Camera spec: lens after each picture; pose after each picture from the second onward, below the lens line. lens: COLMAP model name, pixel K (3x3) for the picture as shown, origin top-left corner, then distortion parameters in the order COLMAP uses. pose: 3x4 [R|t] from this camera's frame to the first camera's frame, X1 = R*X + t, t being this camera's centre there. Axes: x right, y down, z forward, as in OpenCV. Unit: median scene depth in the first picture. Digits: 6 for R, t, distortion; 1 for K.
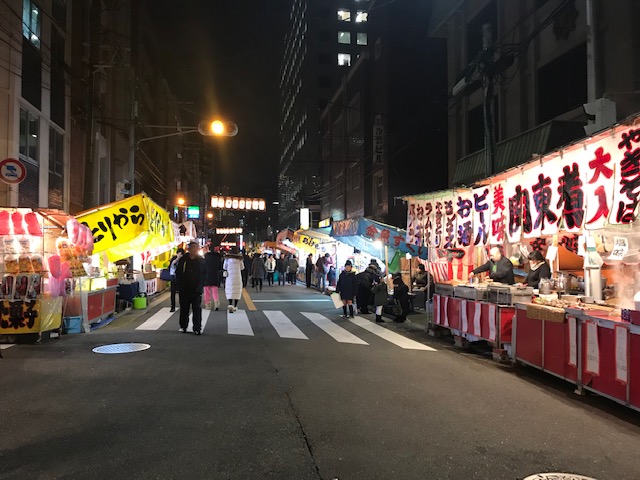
lens RADIAL K [[529.3, 0, 320.1], [0, 529.3, 241.3], [0, 0, 1]] dist [-0.013707, 0.019494]
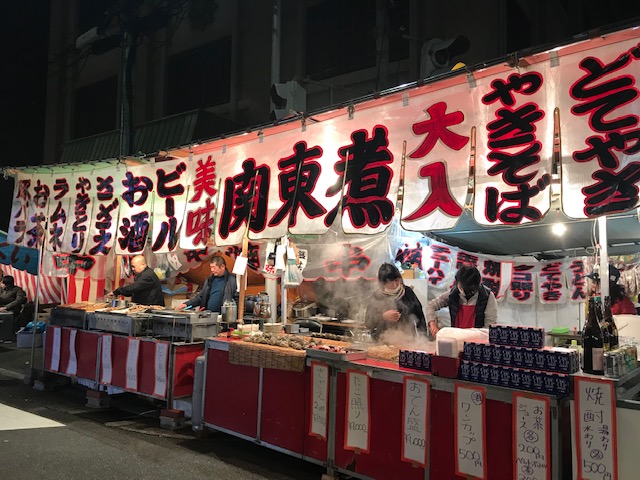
lens RADIAL K [[529.3, 0, 316.5], [0, 529.3, 230.2], [0, 0, 1]] dist [-0.013707, 0.019494]
pose [[0.723102, 0.064227, 0.687749, 0.002273], [-0.038229, 0.997863, -0.052993, 0.008905], [-0.689682, 0.012027, 0.724012, 0.433324]]
